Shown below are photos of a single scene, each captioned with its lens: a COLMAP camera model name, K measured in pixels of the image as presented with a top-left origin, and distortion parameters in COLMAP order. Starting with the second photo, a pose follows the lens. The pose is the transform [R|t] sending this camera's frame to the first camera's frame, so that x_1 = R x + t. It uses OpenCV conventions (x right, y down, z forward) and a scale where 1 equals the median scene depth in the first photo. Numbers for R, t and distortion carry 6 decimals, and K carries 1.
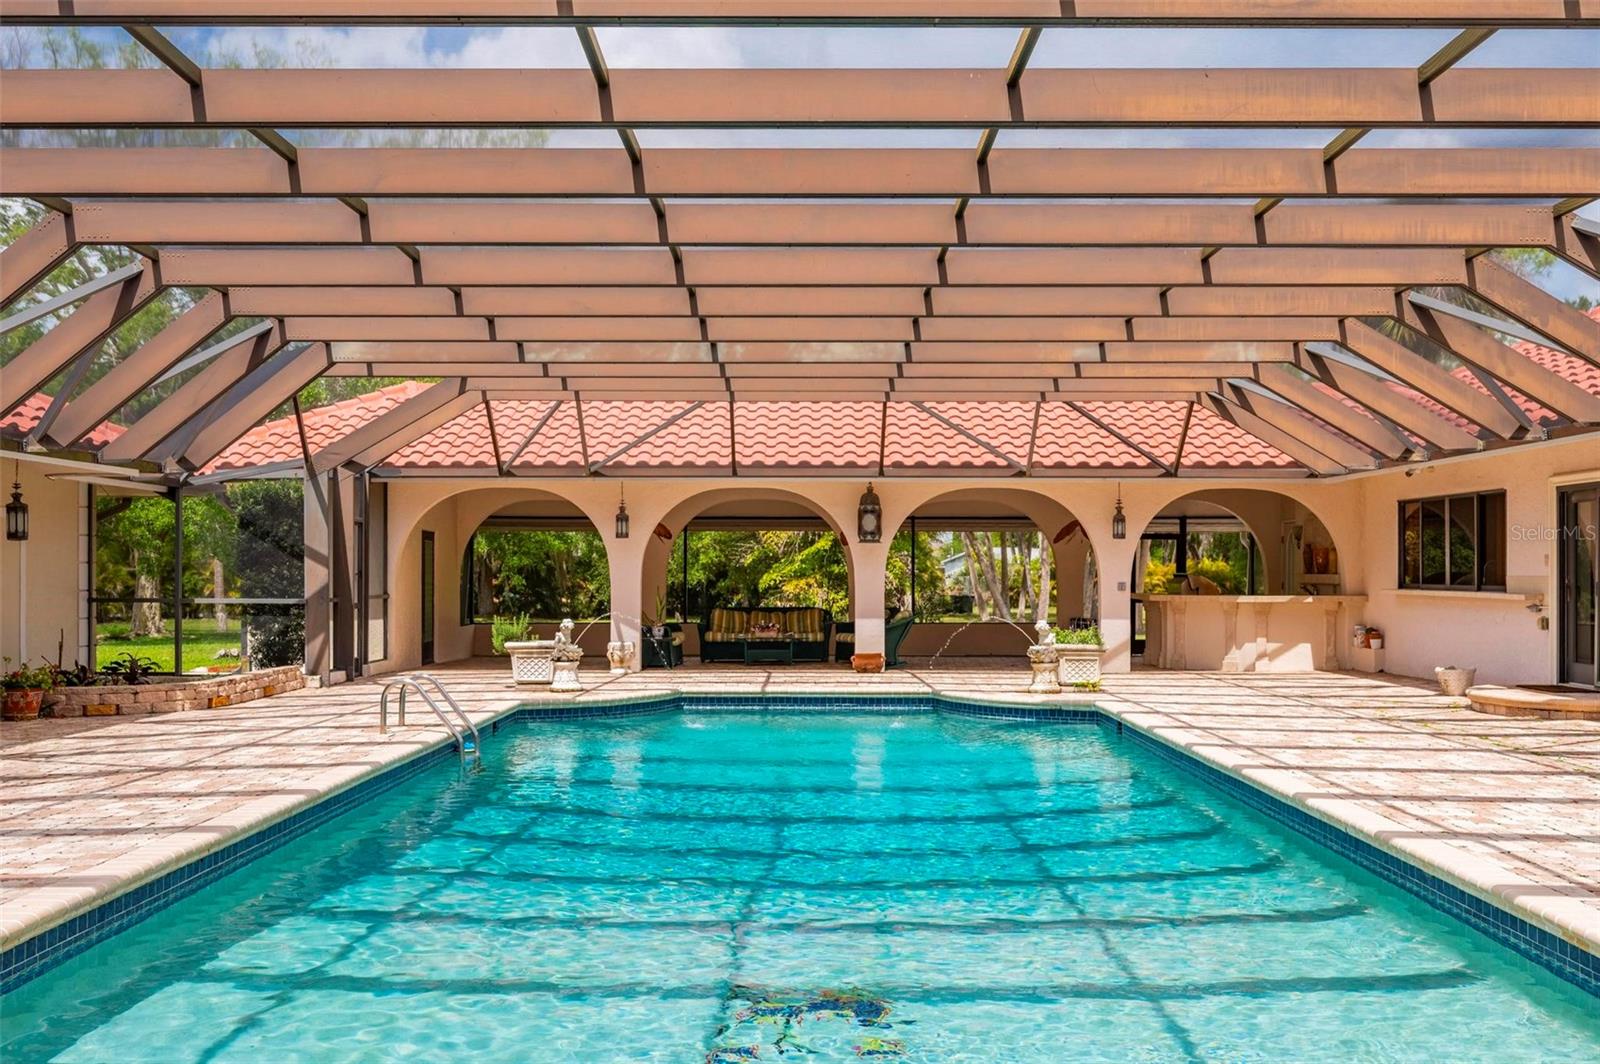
lens RADIAL K [[1450.4, 0, 800.0], [0, 1450.4, 532.0], [0, 0, 1]] dist [-0.004029, -0.007864]
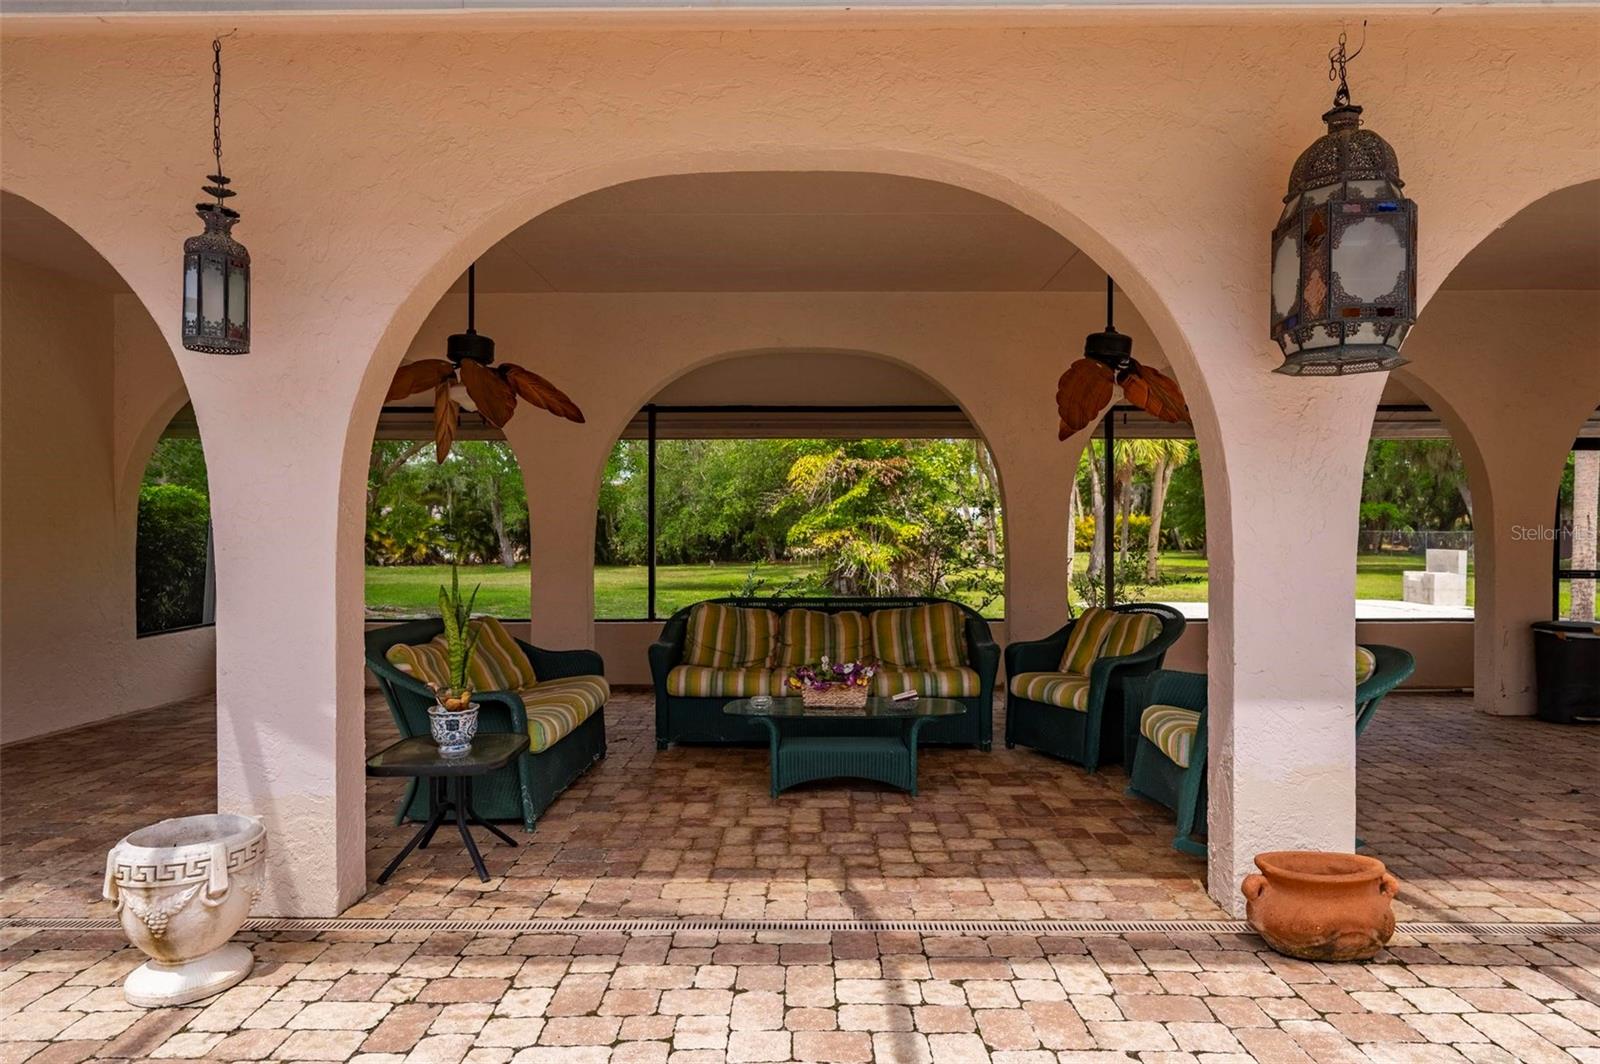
lens RADIAL K [[1180.2, 0, 800.0], [0, 1180.2, 532.0], [0, 0, 1]] dist [-0.001089, -0.000460]
pose [[0.999909, 0.001050, -0.013478, -0.030960], [-0.000599, 0.999441, 0.033432, 0.026028], [0.013506, -0.033421, 0.999350, 0.812922]]
